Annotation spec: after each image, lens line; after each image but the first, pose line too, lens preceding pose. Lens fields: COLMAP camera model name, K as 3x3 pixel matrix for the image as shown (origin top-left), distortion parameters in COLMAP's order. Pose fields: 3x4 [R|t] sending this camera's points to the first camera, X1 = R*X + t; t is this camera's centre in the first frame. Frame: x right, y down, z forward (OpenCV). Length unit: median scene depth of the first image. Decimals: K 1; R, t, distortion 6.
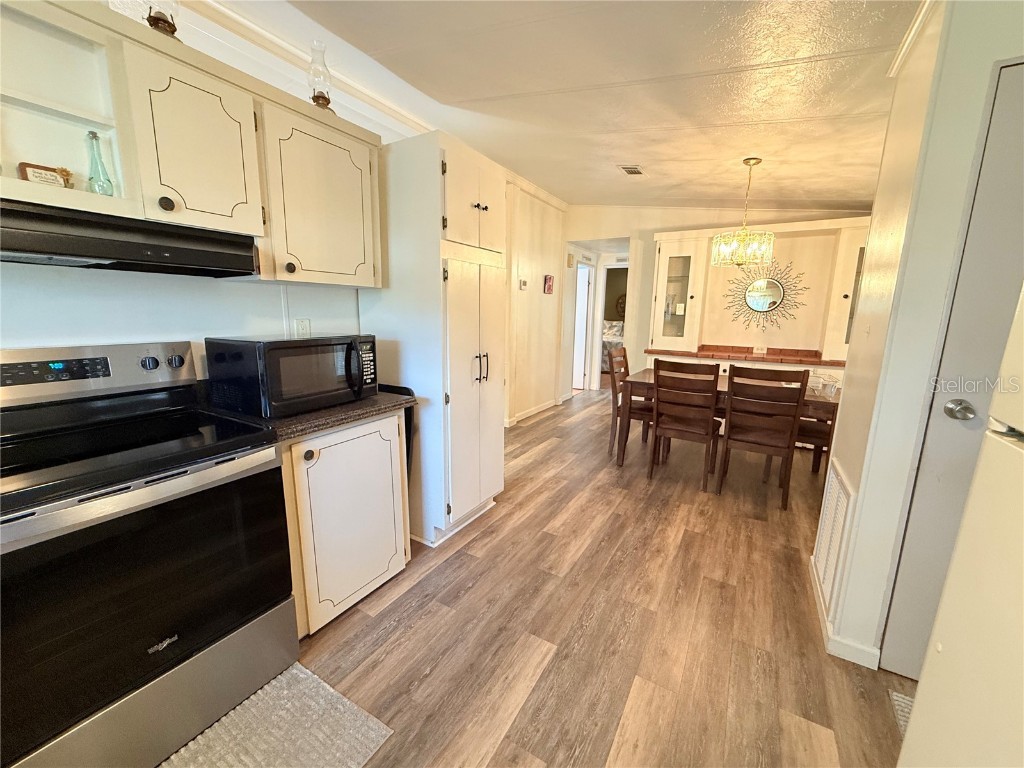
lens RADIAL K [[407.6, 0, 505.2], [0, 407.6, 382.8], [0, 0, 1]] dist [-0.004112, 0.001010]
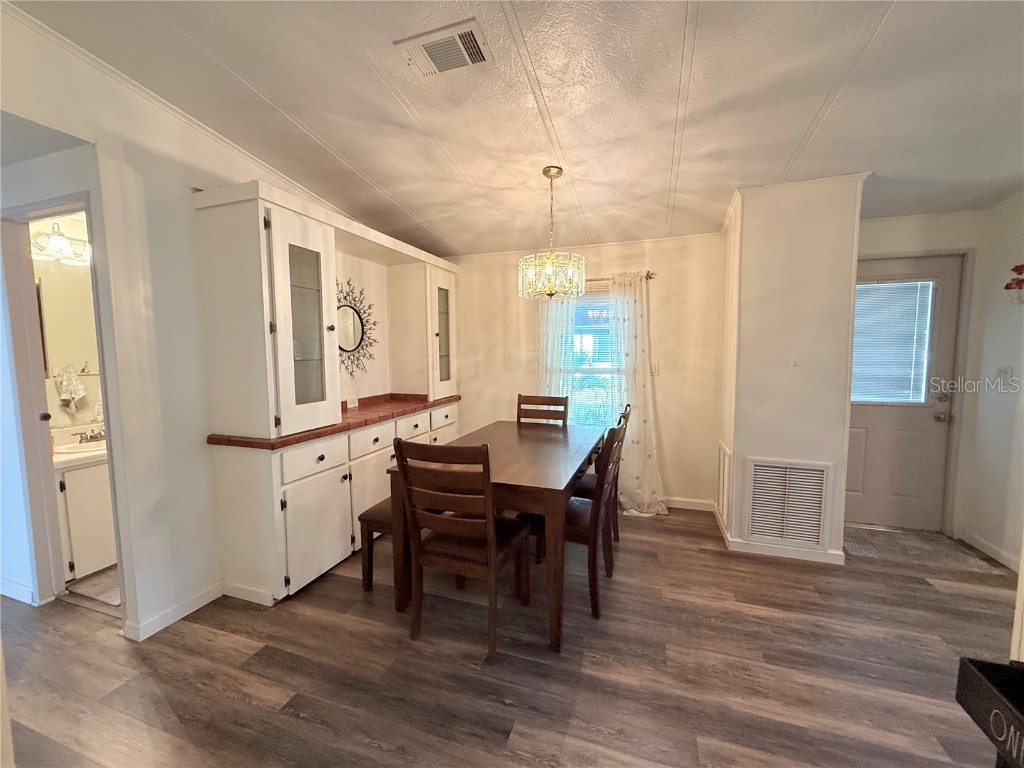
lens RADIAL K [[407.6, 0, 507.5], [0, 407.6, 384.0], [0, 0, 1]] dist [-0.004112, 0.001010]
pose [[-0.216457, -0.098582, 0.971302, -0.187719], [0.170938, 0.975694, 0.137121, -0.223228], [-0.961211, 0.195713, -0.194344, 1.163519]]
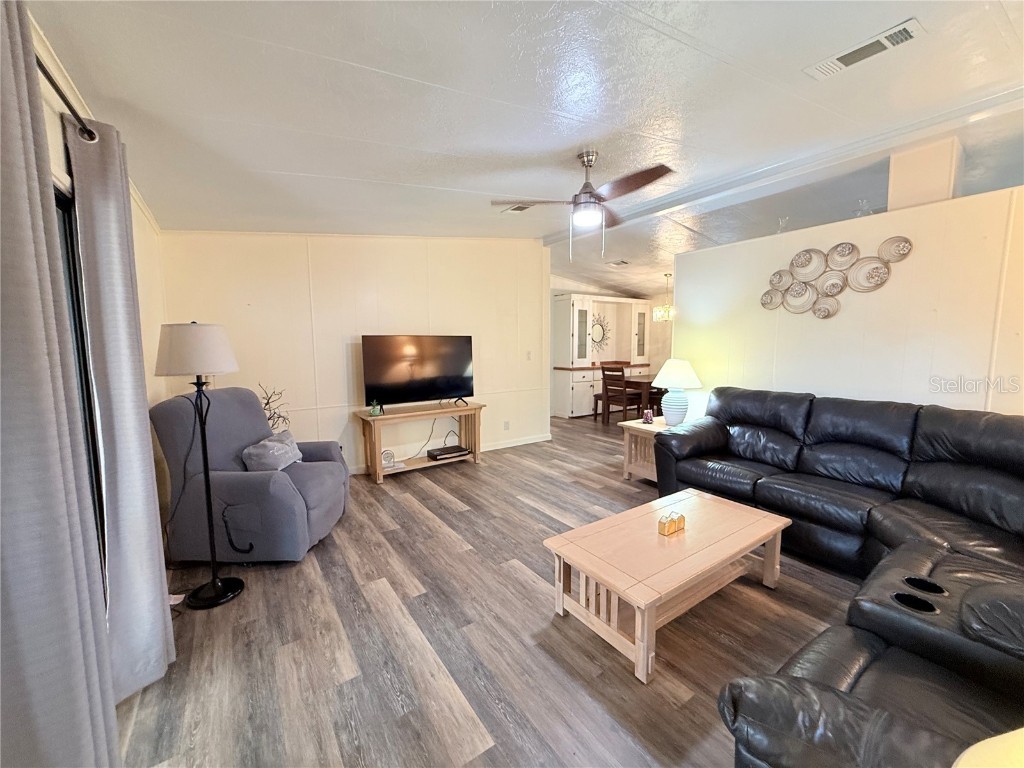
lens RADIAL K [[407.6, 0, 505.2], [0, 407.6, 384.6], [0, 0, 1]] dist [-0.004112, 0.001010]
pose [[0.418300, -0.114514, 0.901062, -1.599314], [0.171243, 0.984174, 0.045580, -0.186682], [-0.892021, 0.135235, 0.431289, 0.800843]]
